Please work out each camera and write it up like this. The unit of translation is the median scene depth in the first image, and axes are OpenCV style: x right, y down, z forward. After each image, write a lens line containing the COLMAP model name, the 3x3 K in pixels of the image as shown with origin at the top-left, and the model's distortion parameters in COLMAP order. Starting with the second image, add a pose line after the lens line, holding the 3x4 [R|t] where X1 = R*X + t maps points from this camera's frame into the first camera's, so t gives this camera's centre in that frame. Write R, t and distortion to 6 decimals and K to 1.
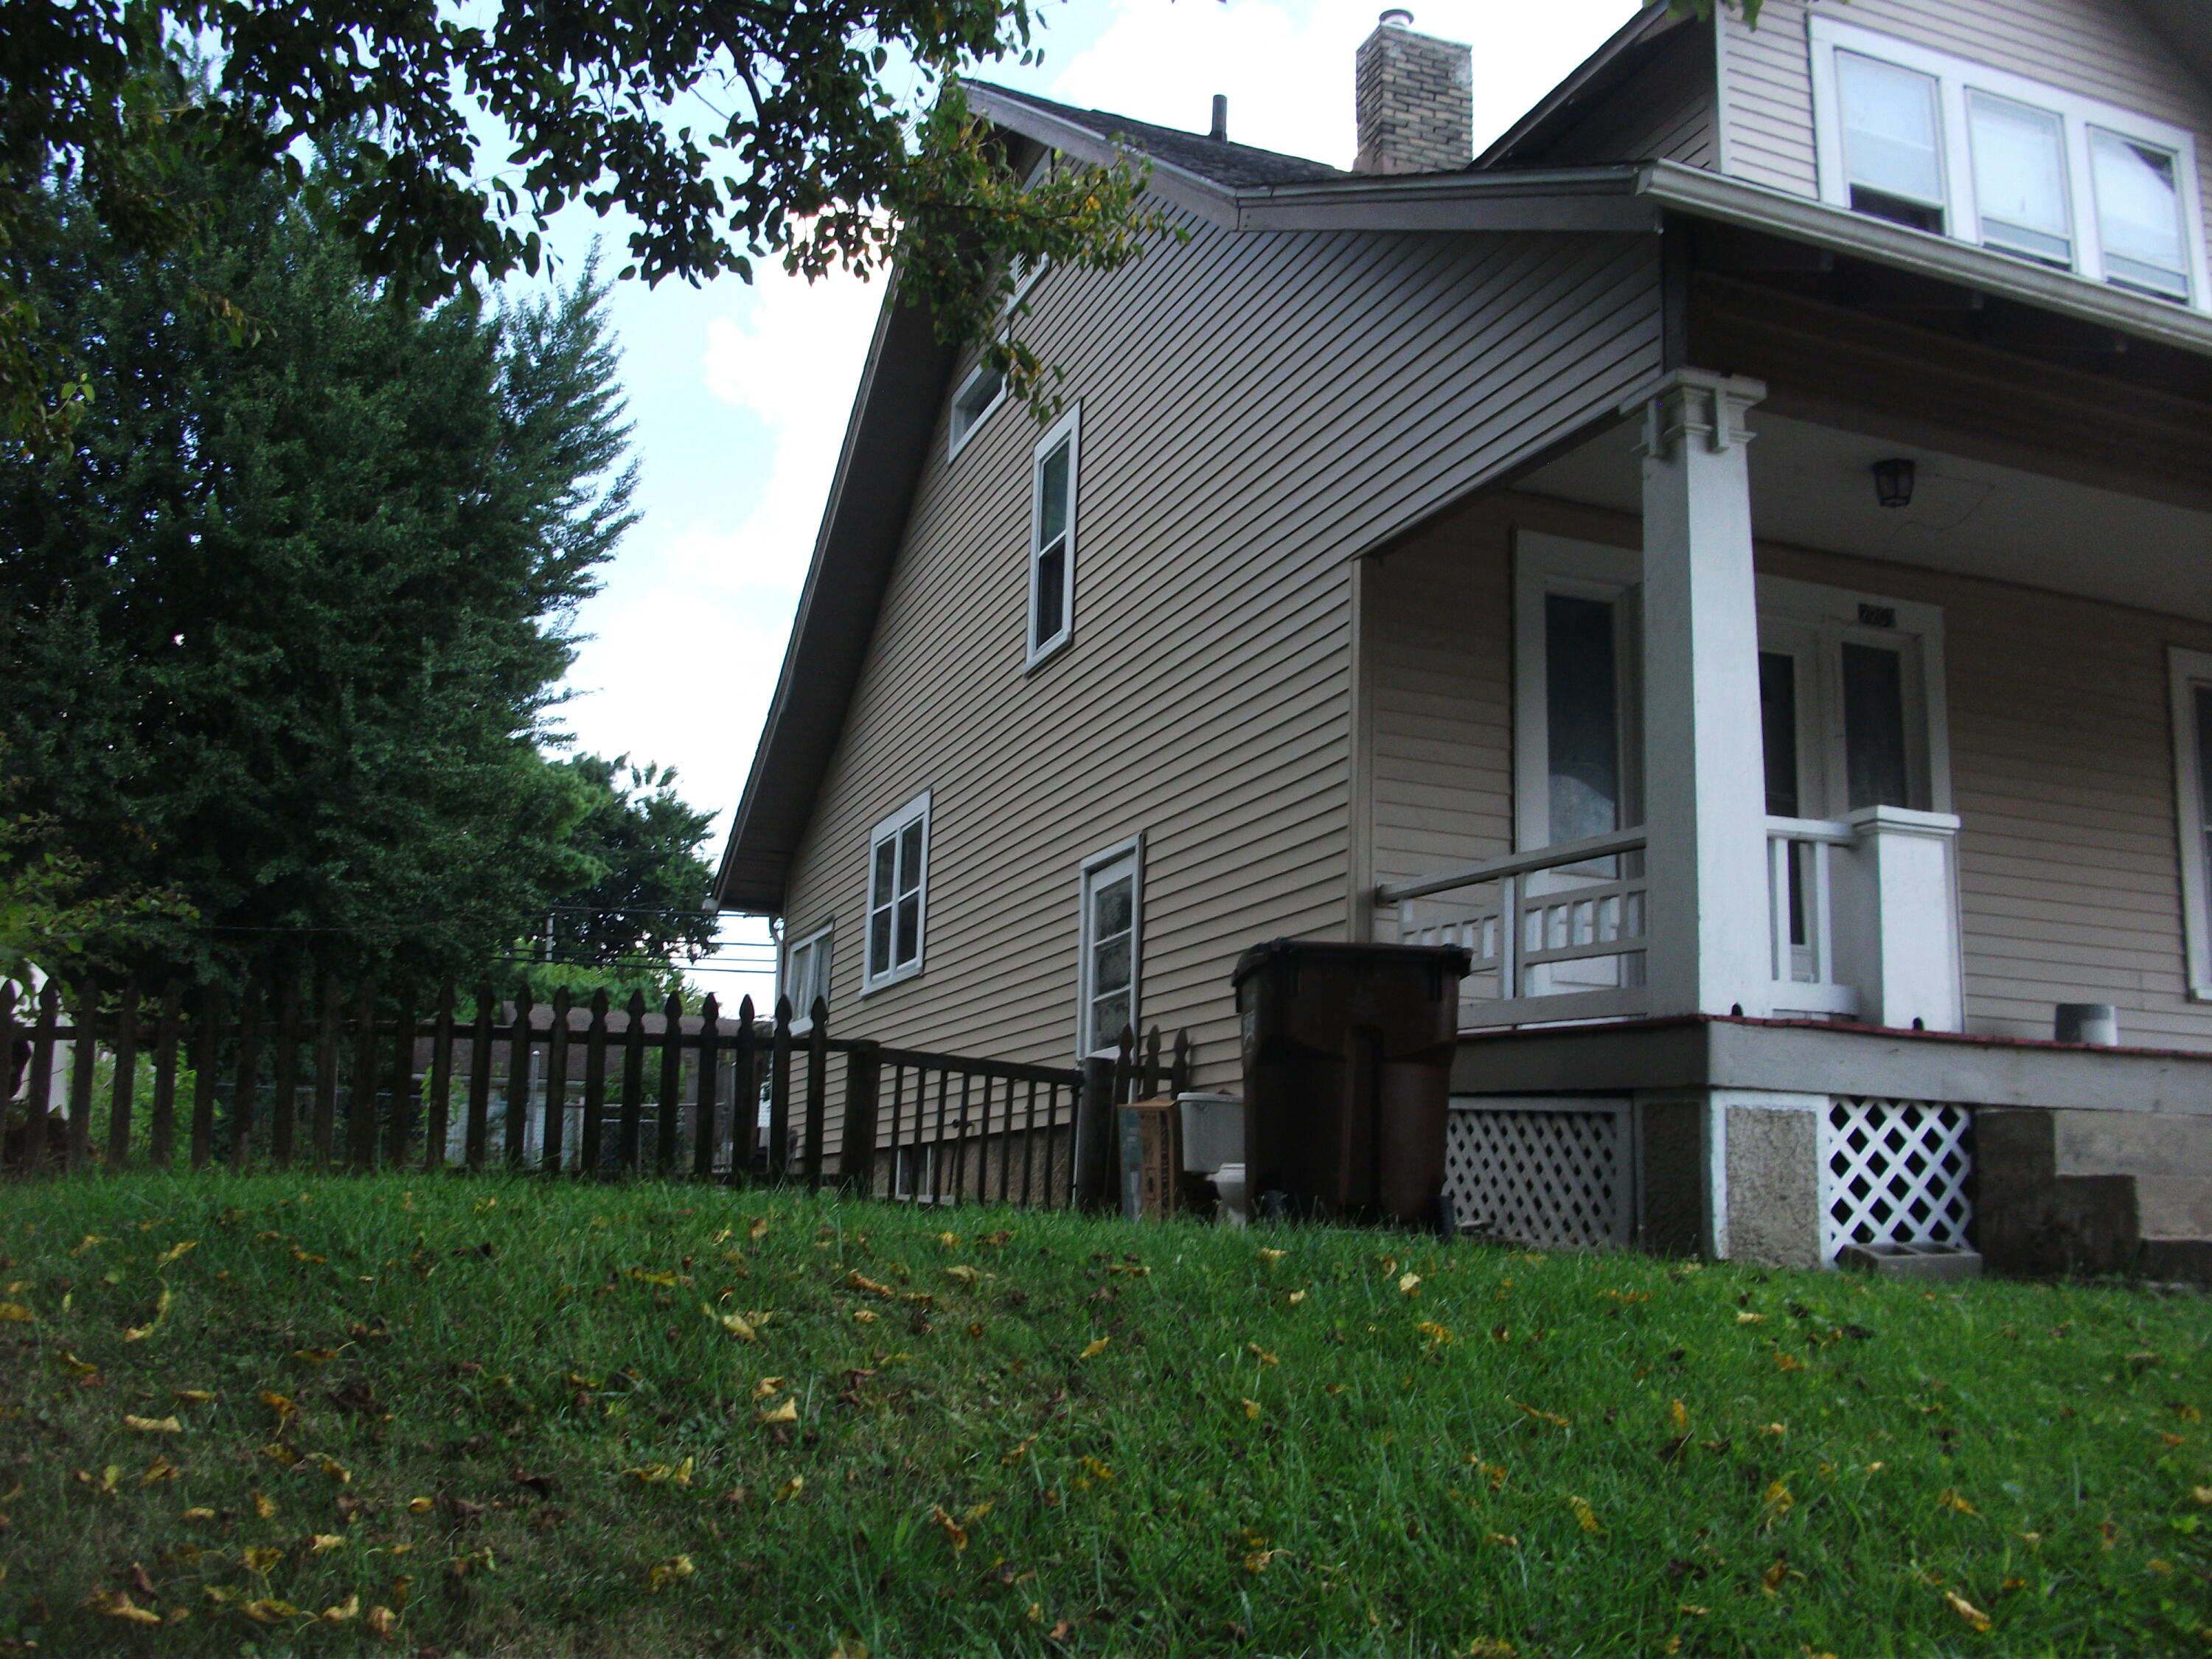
lens RADIAL K [[2103.6, 0, 1106.0], [0, 2103.6, 829.5], [0, 0, 1]] dist [-0.102104, -0.010939]
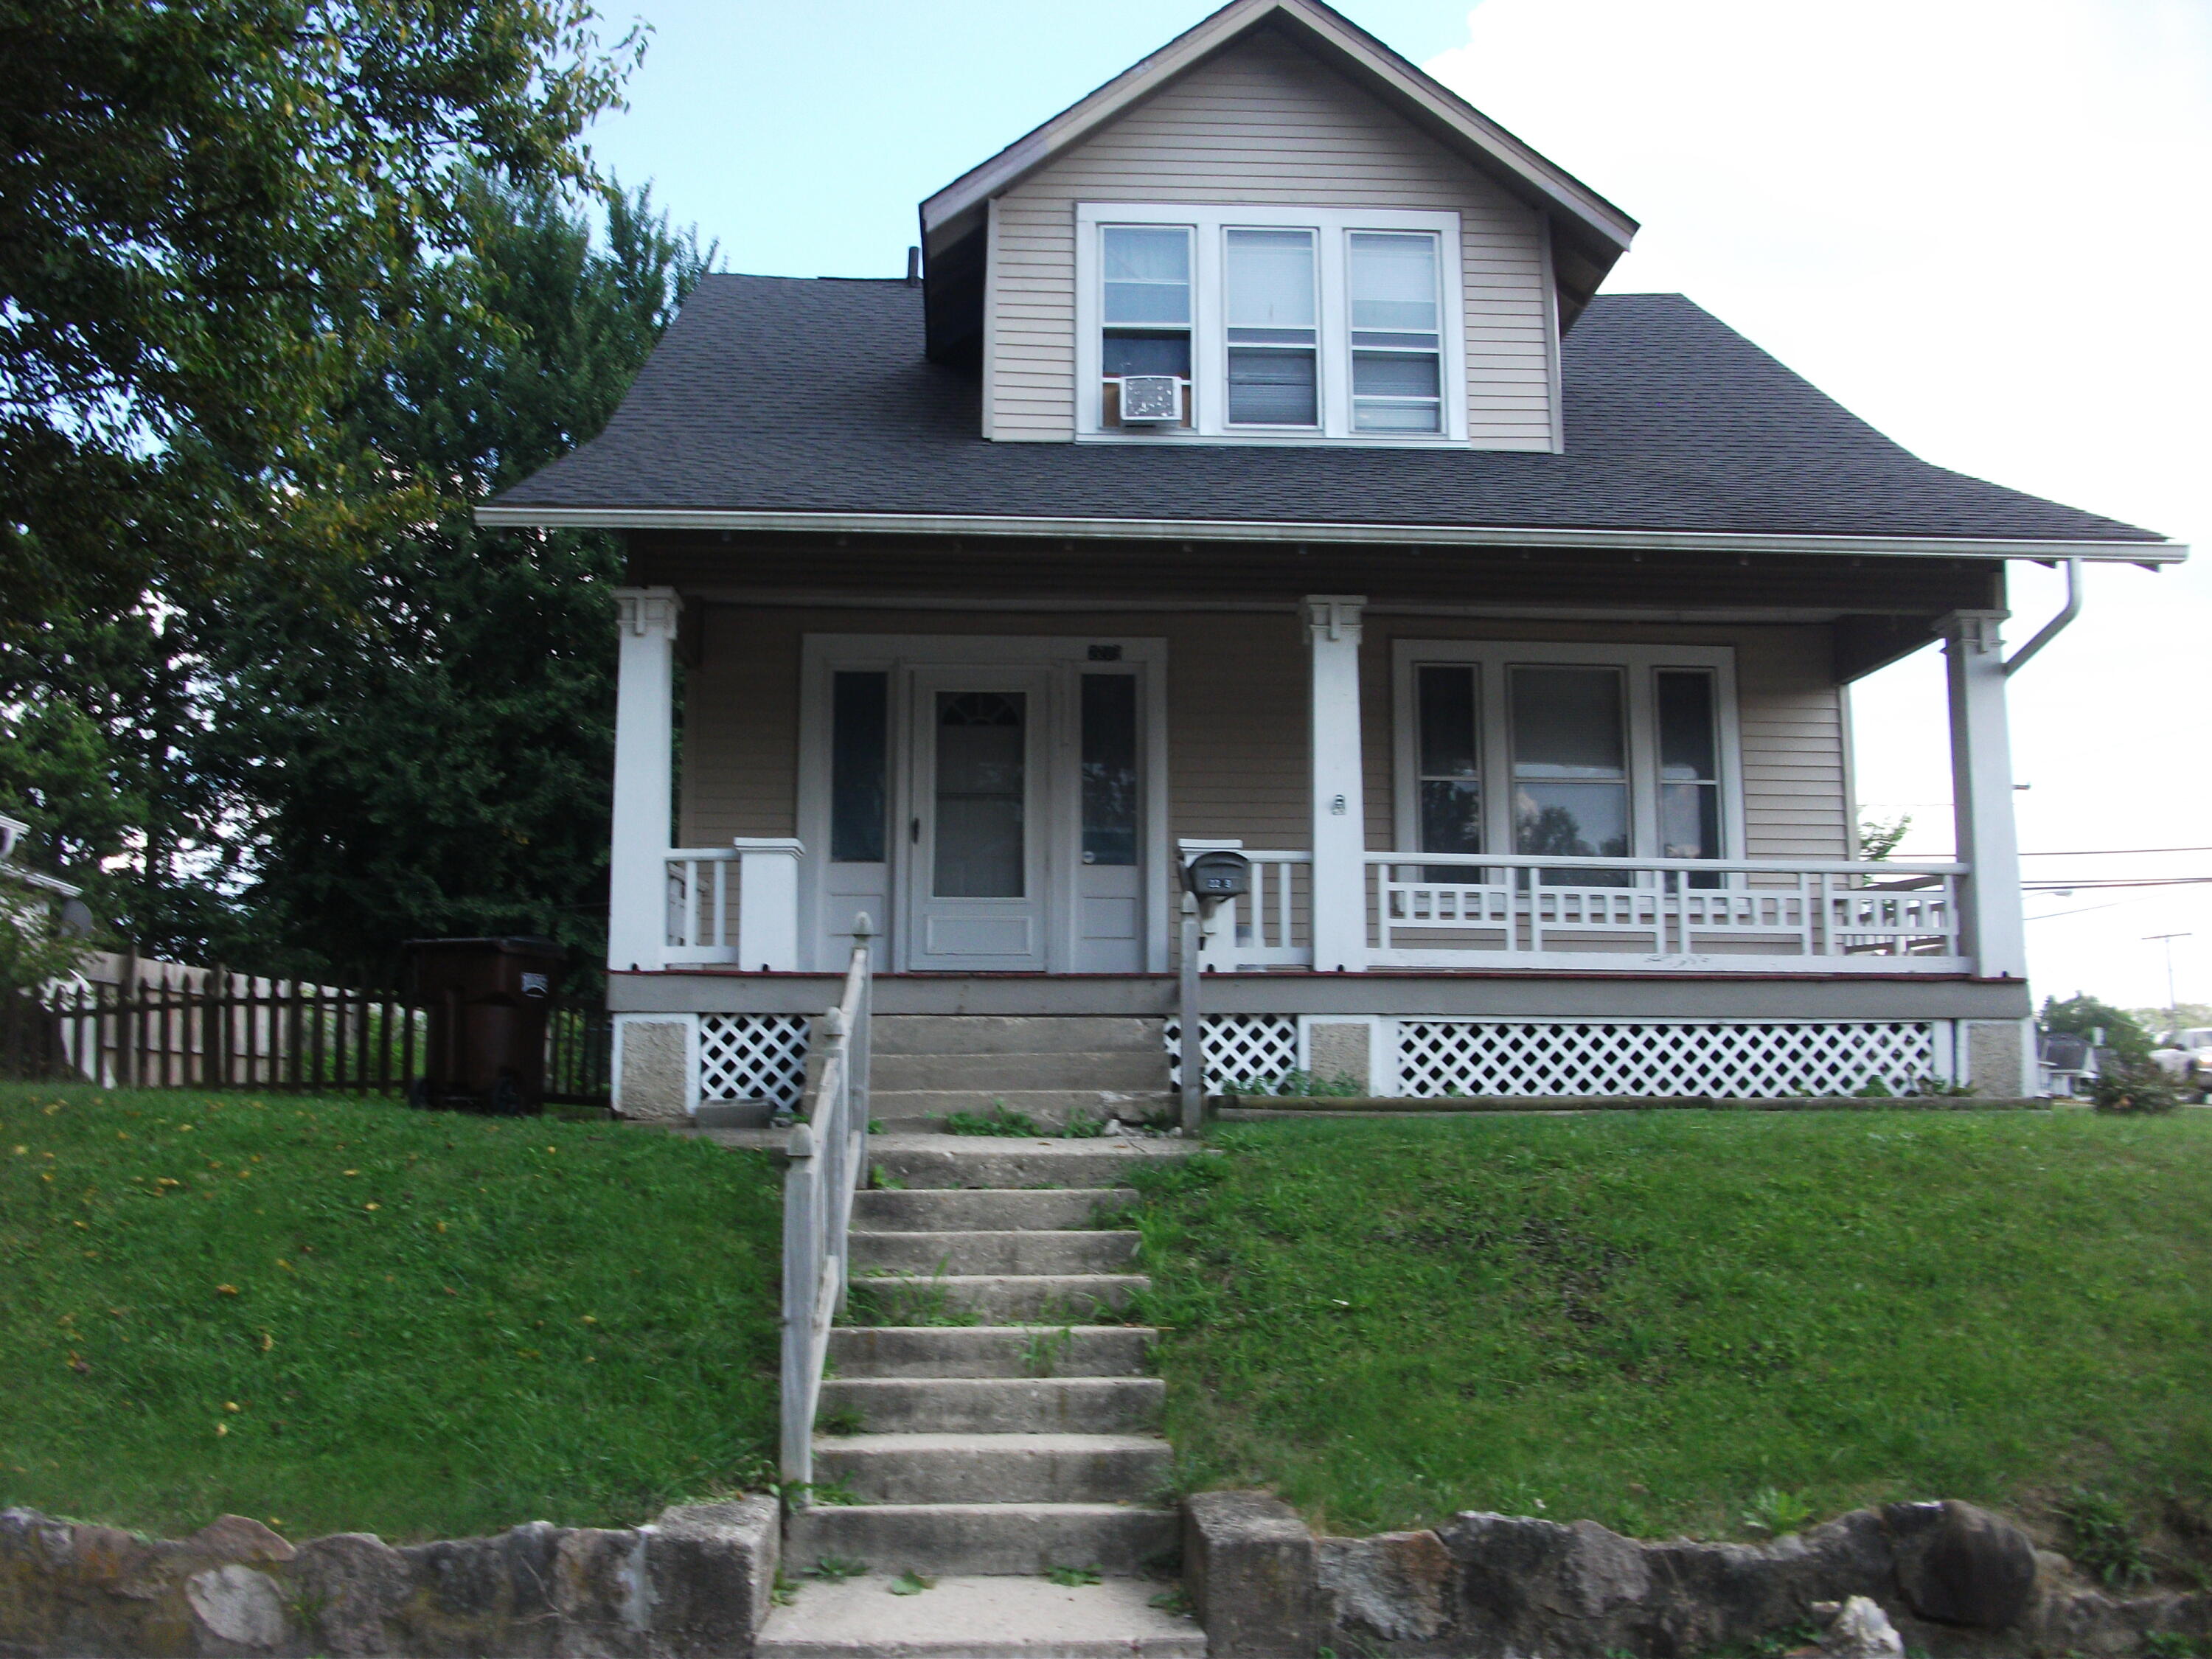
lens RADIAL K [[2084.1, 0, 1104.6], [0, 2084.1, 871.0], [0, 0, 1]] dist [-0.164164, 0.145639]
pose [[0.957708, -0.070596, -0.278948, 1.126773], [0.089048, 0.994561, 0.054023, -0.049545], [0.273617, -0.076578, 0.958785, -0.522120]]
